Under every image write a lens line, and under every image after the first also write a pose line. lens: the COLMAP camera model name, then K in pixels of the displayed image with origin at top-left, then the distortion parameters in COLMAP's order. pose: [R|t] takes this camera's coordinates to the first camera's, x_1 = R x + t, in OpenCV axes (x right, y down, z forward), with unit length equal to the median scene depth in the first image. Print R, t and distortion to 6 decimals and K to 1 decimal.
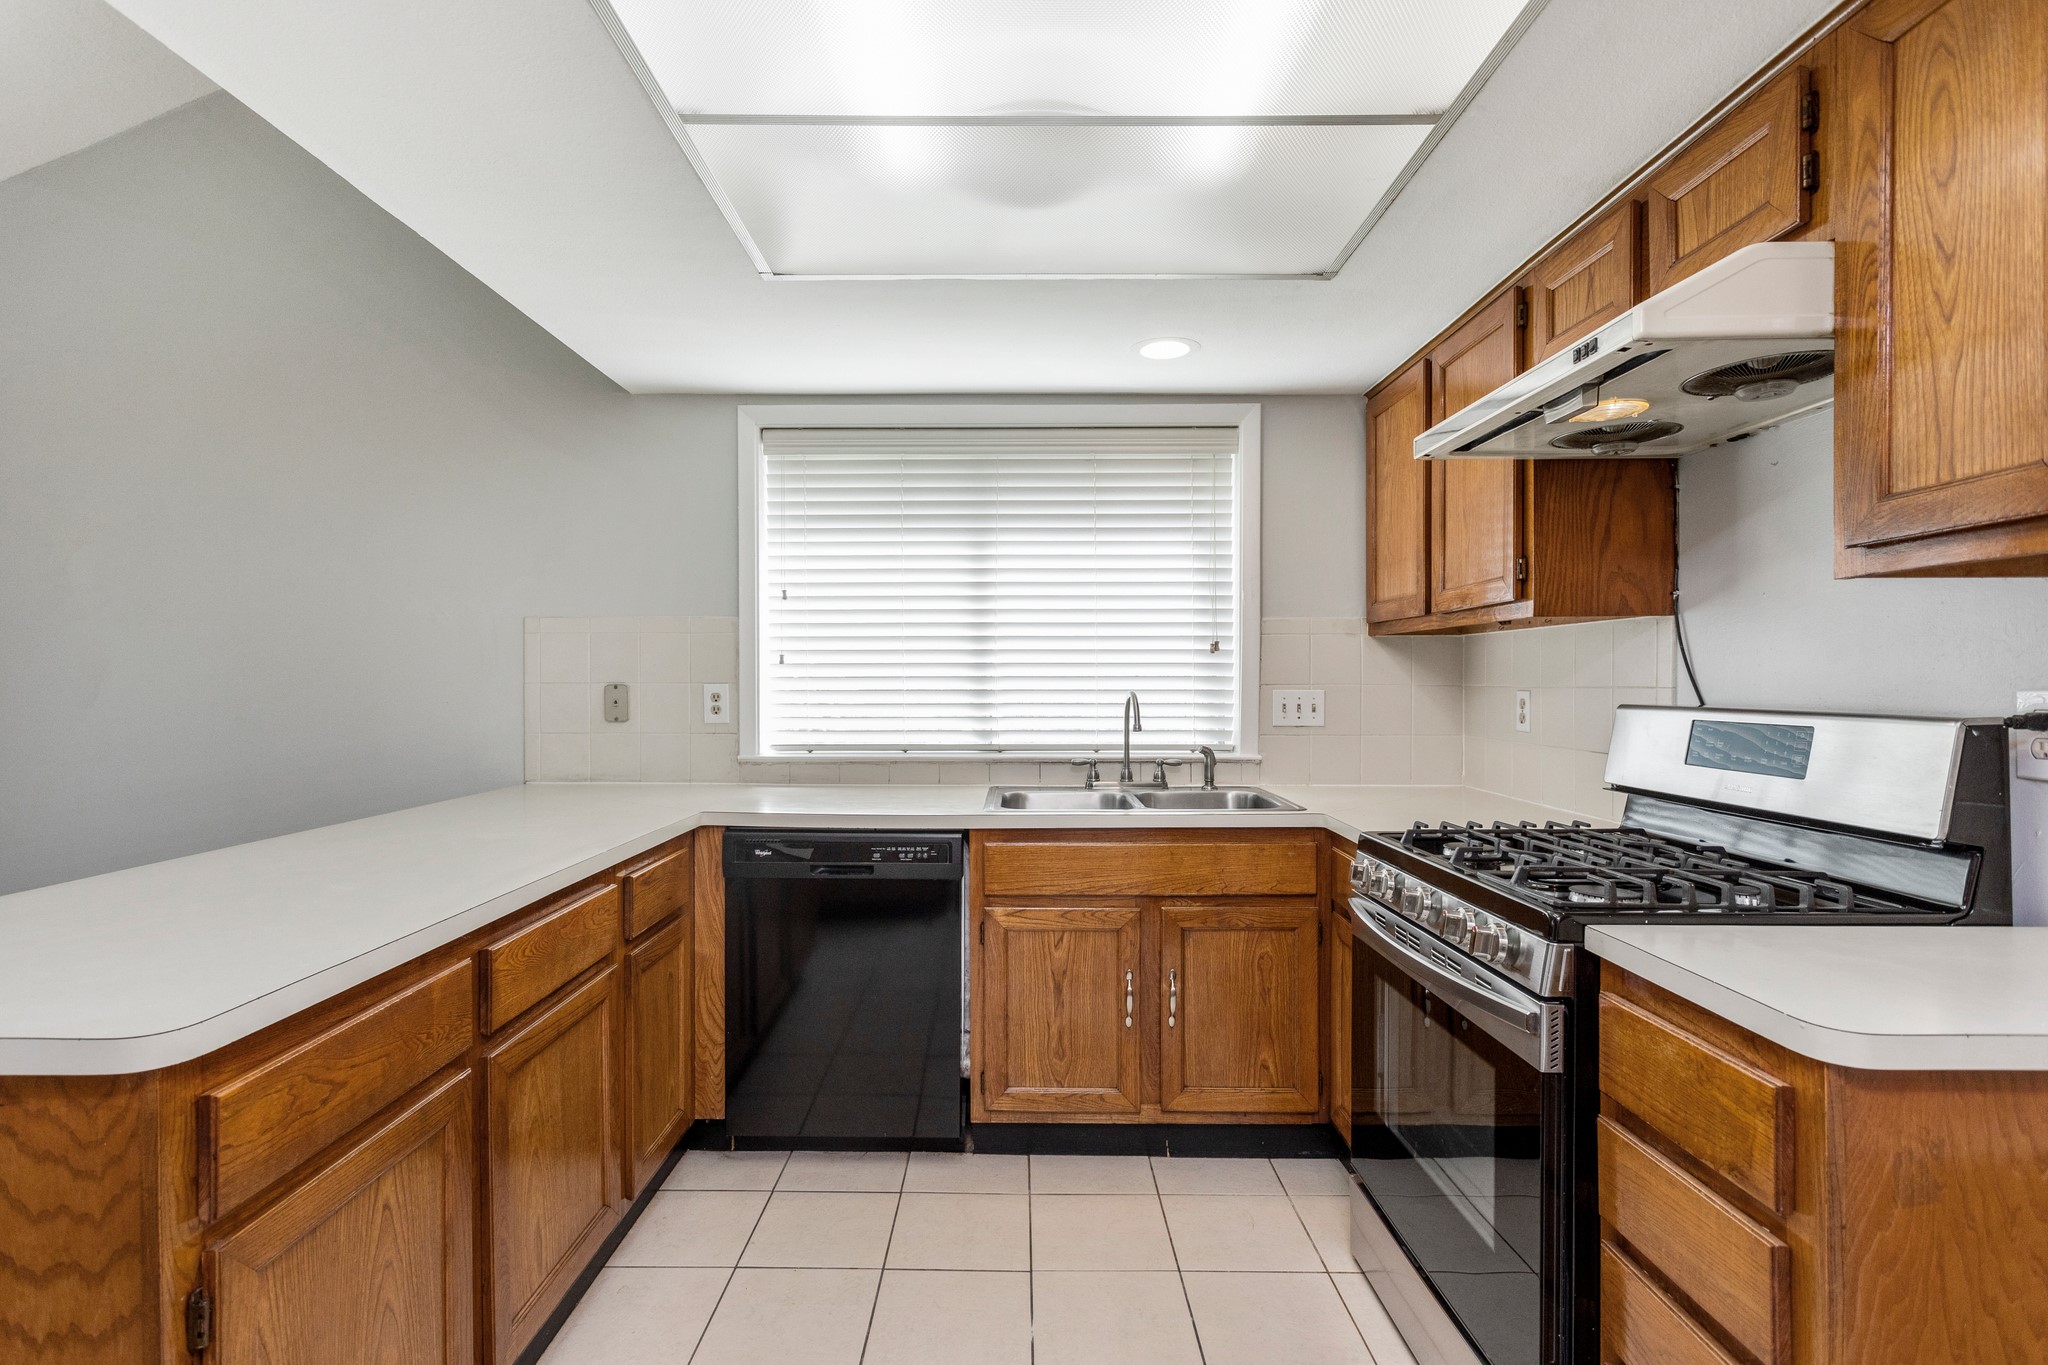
lens RADIAL K [[986.1, 0, 1016.4], [0, 986.1, 686.4], [0, 0, 1]] dist [0.001032, 0.000437]
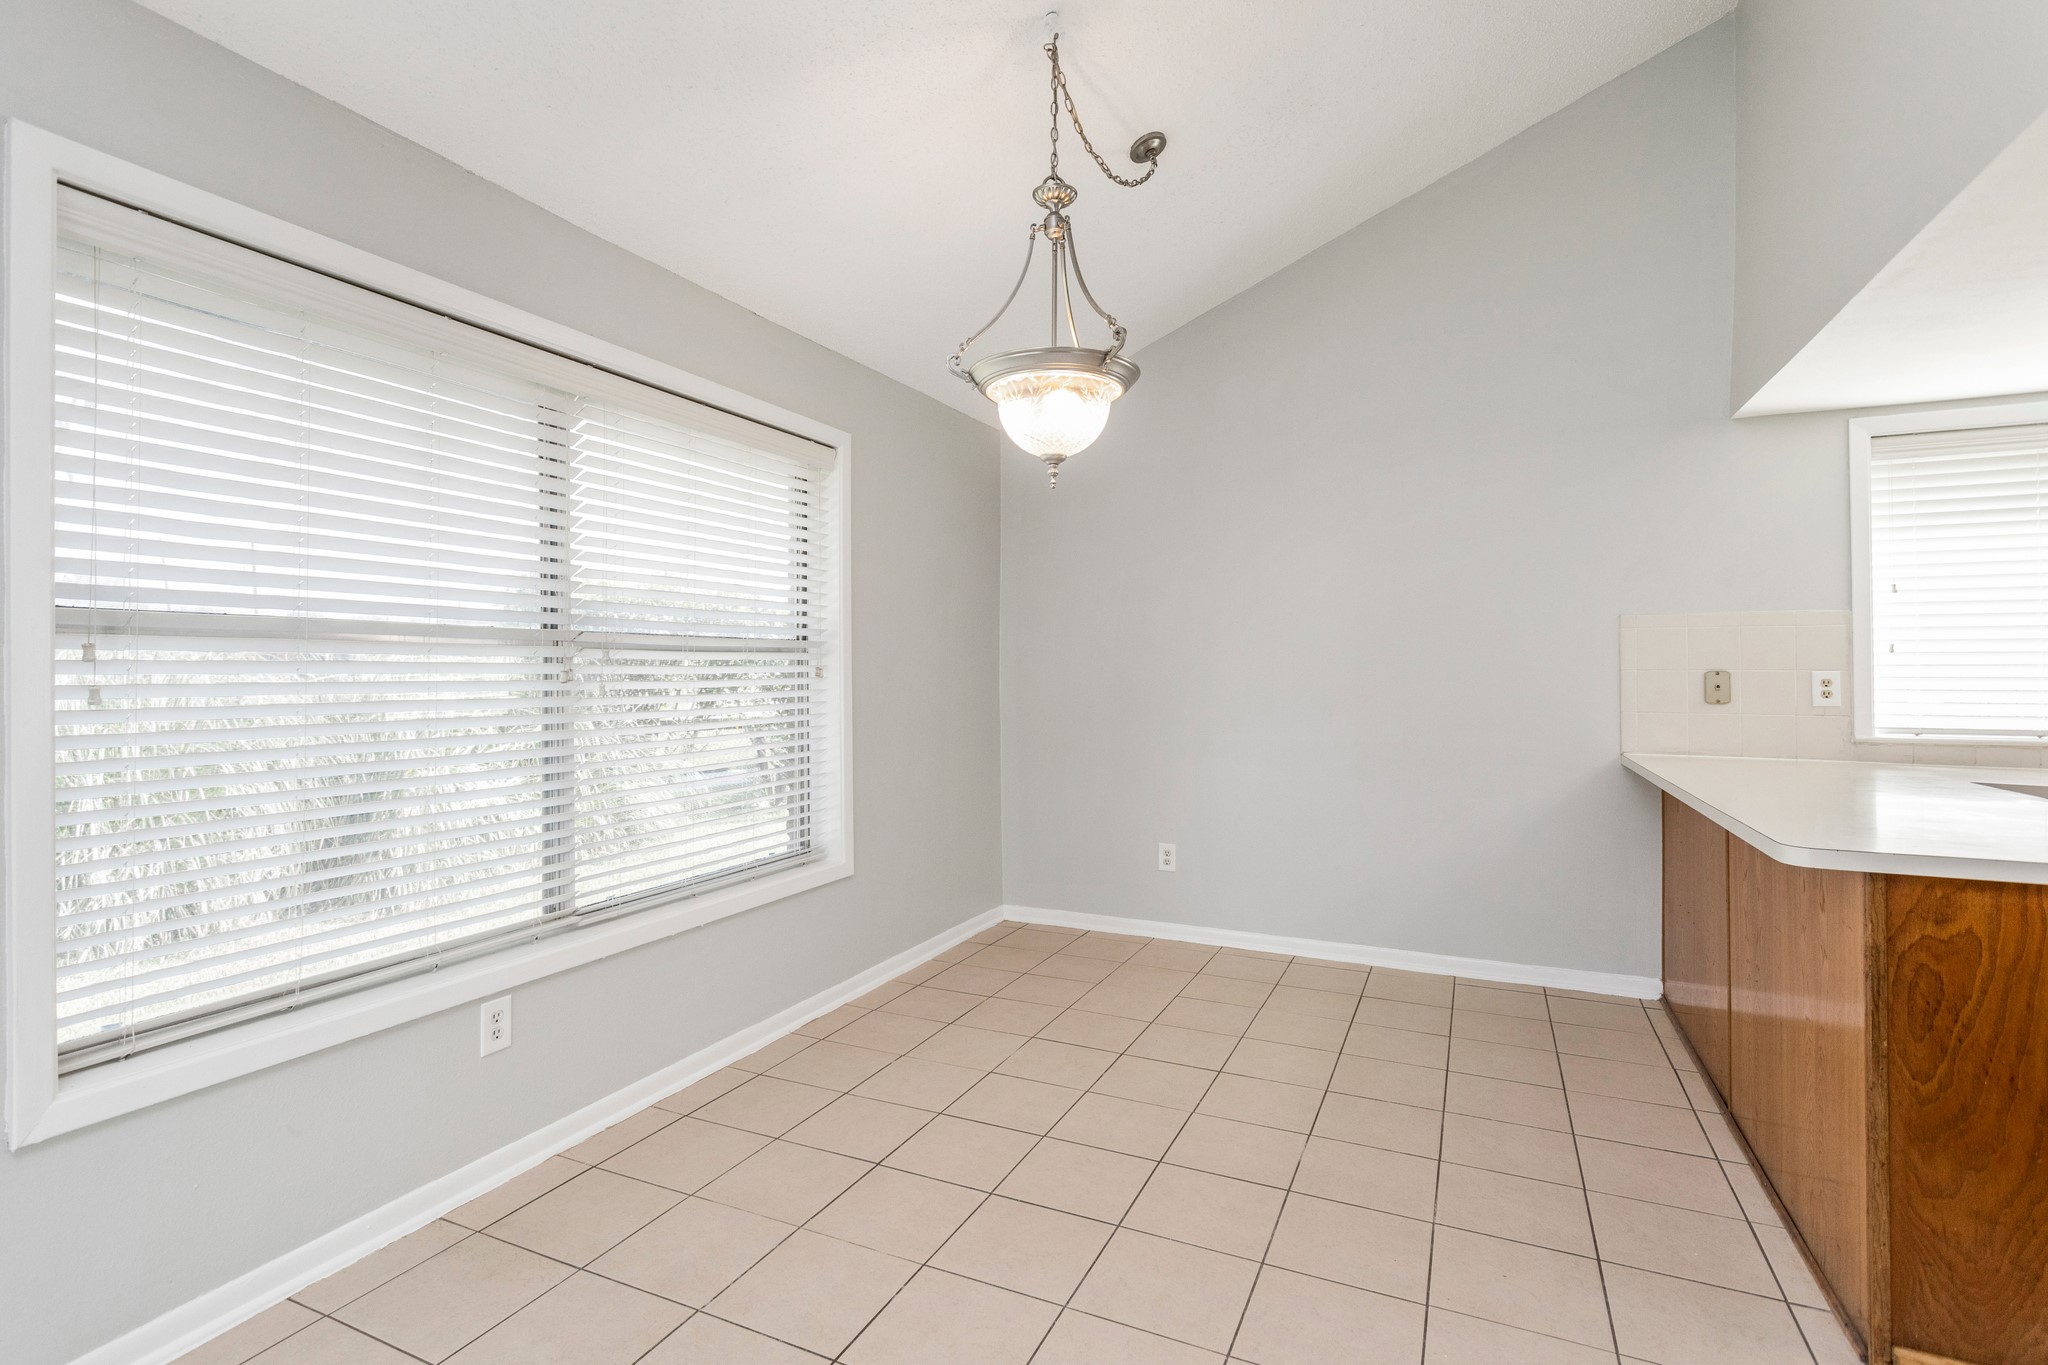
lens RADIAL K [[992.9, 0, 1008.3], [0, 992.9, 675.8], [0, 0, 1]] dist [0.001628, 0.000129]
pose [[0.903397, -0.000003, -0.428805, -0.813354], [-0.003856, 0.999960, -0.008130, 0.019625], [0.428788, 0.008998, 0.903360, -0.495805]]
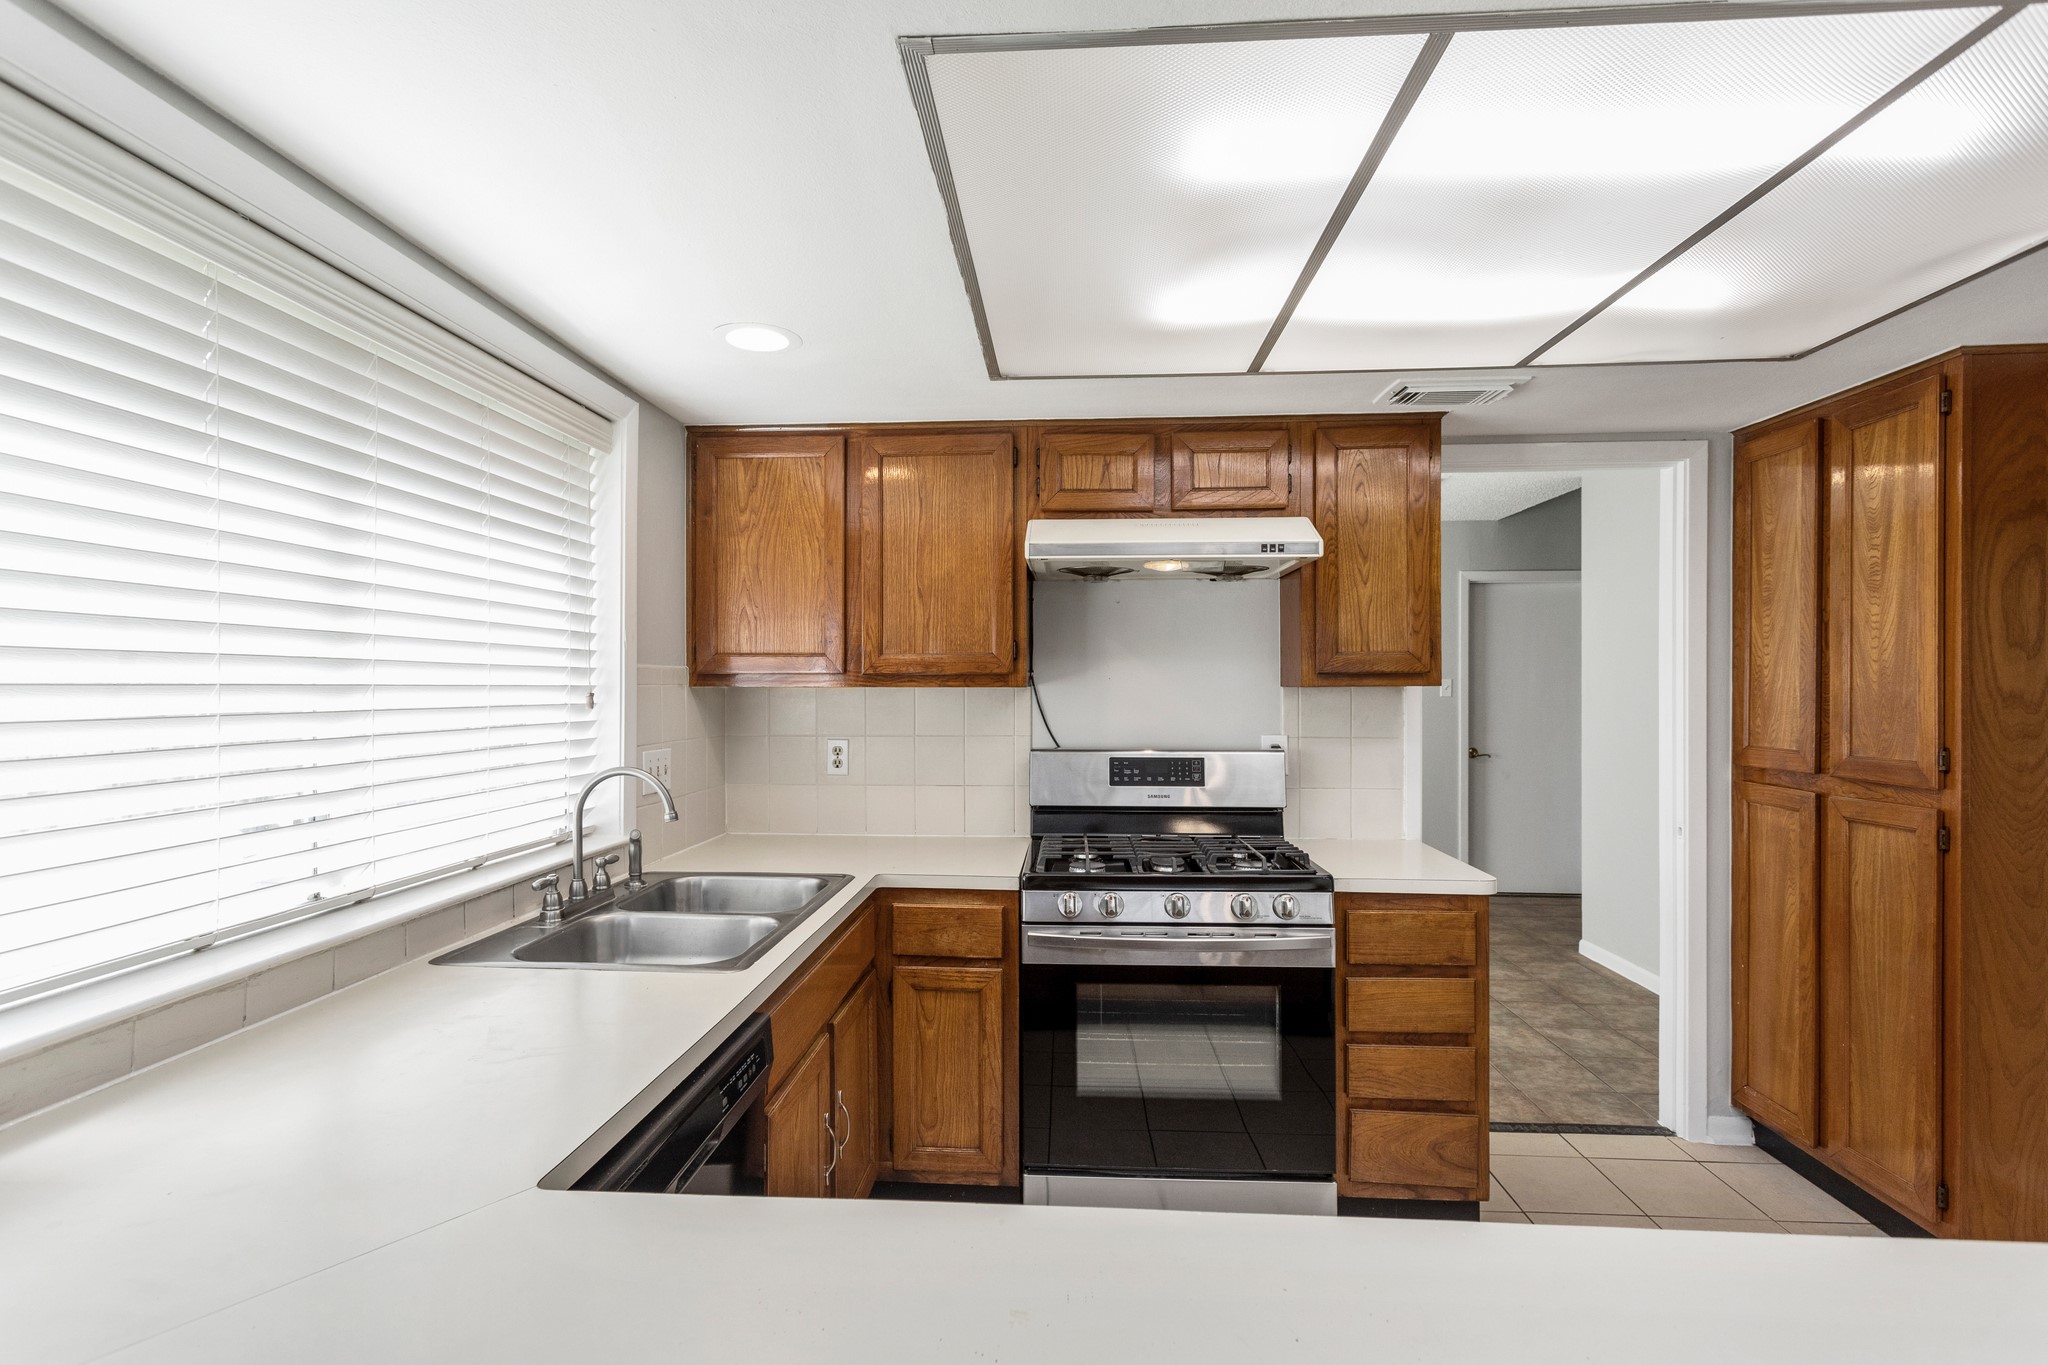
lens RADIAL K [[977.1, 0, 1019.2], [0, 977.1, 684.1], [0, 0, 1]] dist [0.003114, 0.000807]
pose [[0.062216, 0.003571, 0.998056, -0.669754], [0.007027, 0.999967, -0.004016, -0.059366], [-0.998038, 0.007263, 0.062189, 0.785545]]
